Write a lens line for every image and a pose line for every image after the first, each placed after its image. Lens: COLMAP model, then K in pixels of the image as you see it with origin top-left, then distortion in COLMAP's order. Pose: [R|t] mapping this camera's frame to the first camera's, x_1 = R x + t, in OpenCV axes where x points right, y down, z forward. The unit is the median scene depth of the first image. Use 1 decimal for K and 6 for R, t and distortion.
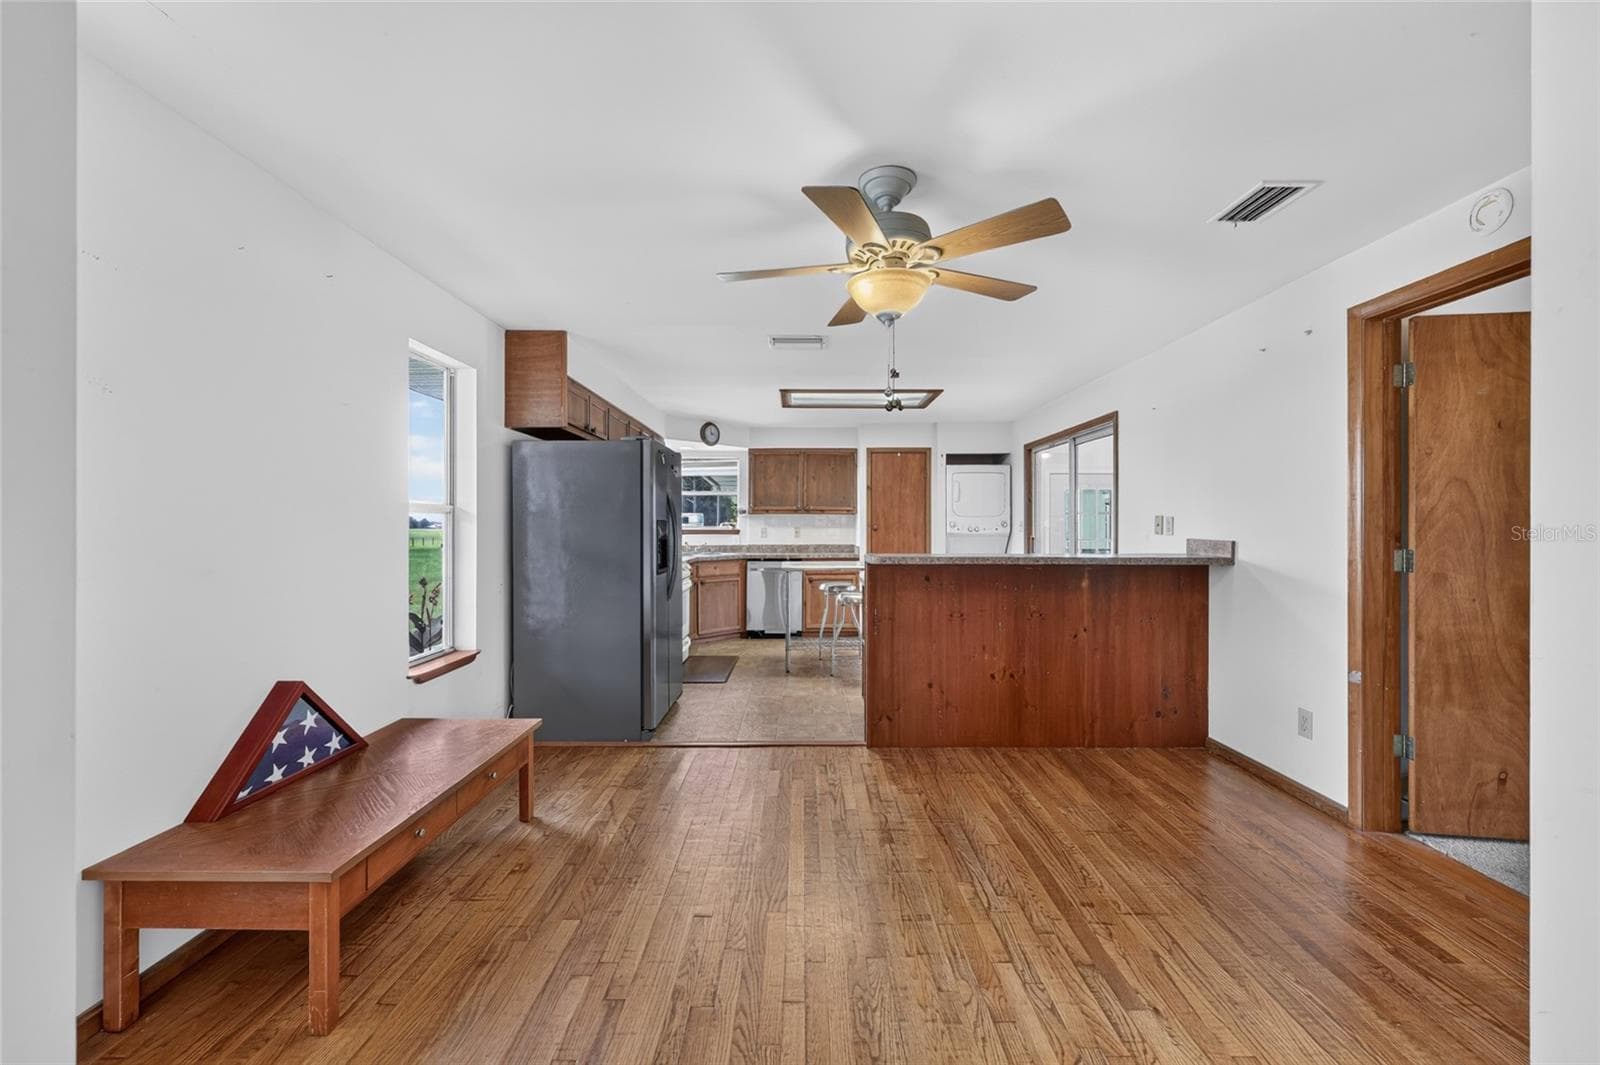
lens RADIAL K [[639.9, 0, 801.2], [0, 639.9, 527.5], [0, 0, 1]] dist [0.000543, -0.000339]
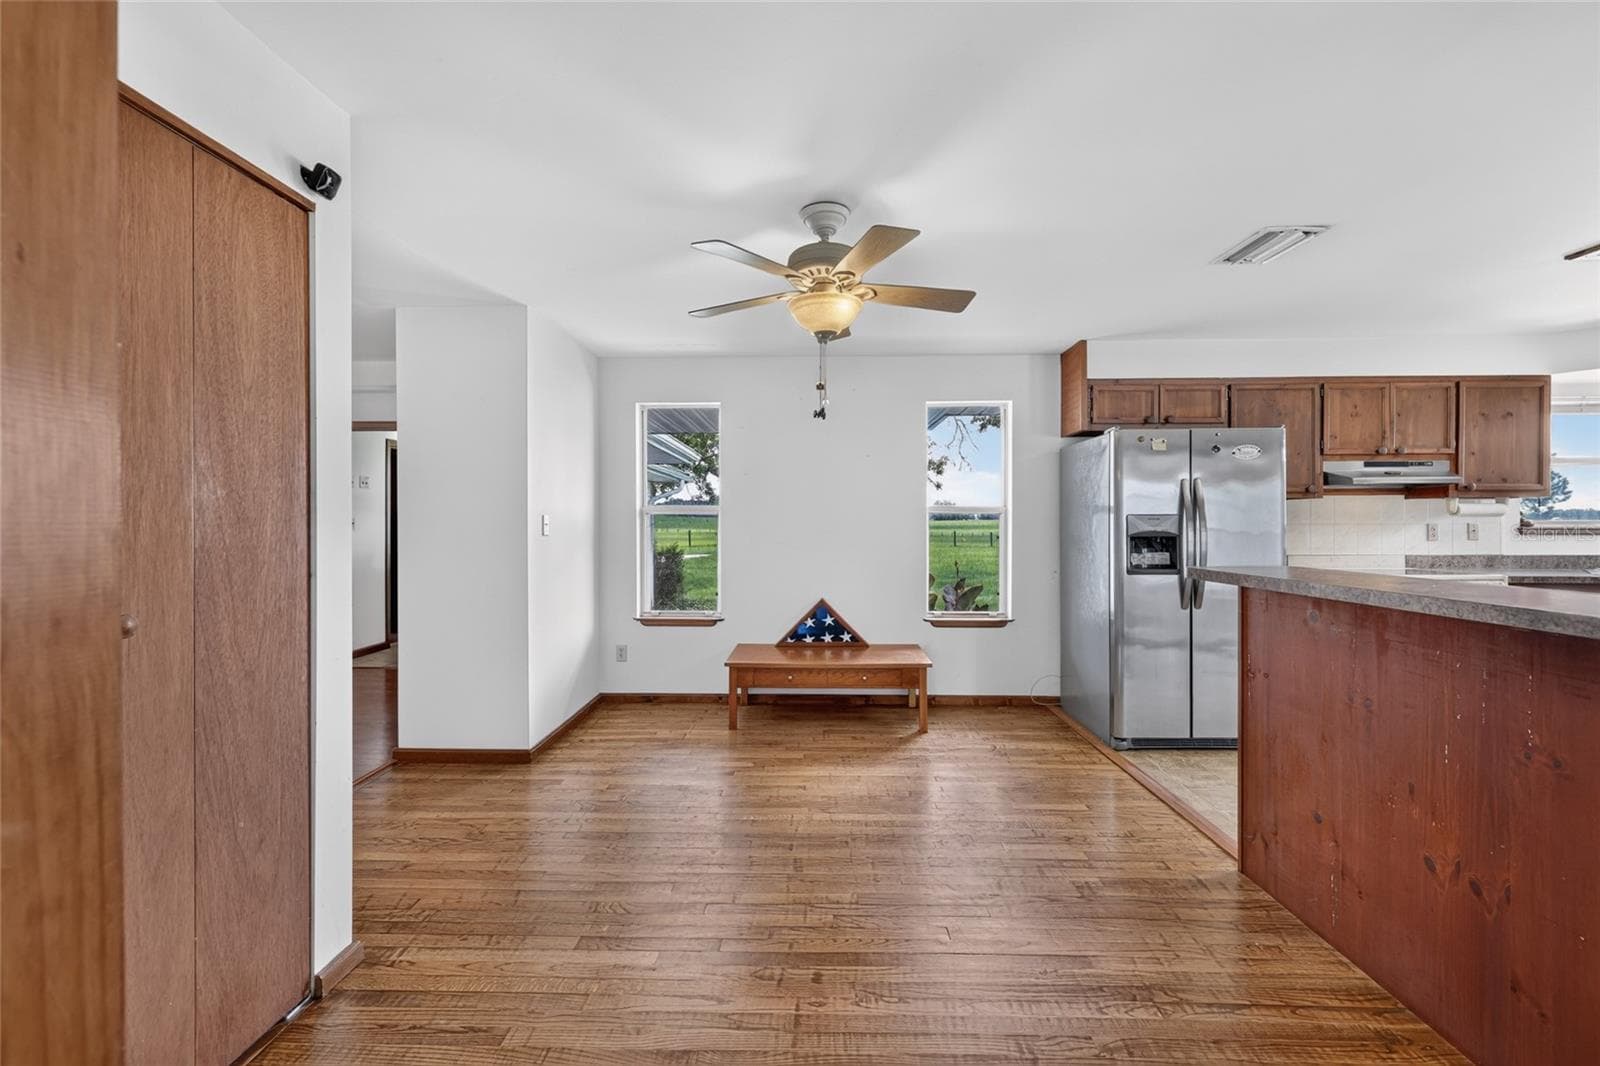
lens RADIAL K [[639.9, 0, 799.4], [0, 639.9, 531.3], [0, 0, 1]] dist [0.000543, -0.000339]
pose [[-0.036129, 0.012998, -0.999263, 1.172731], [0.009284, 0.999877, 0.012670, -0.003528], [0.999304, -0.008819, -0.036245, 0.931812]]
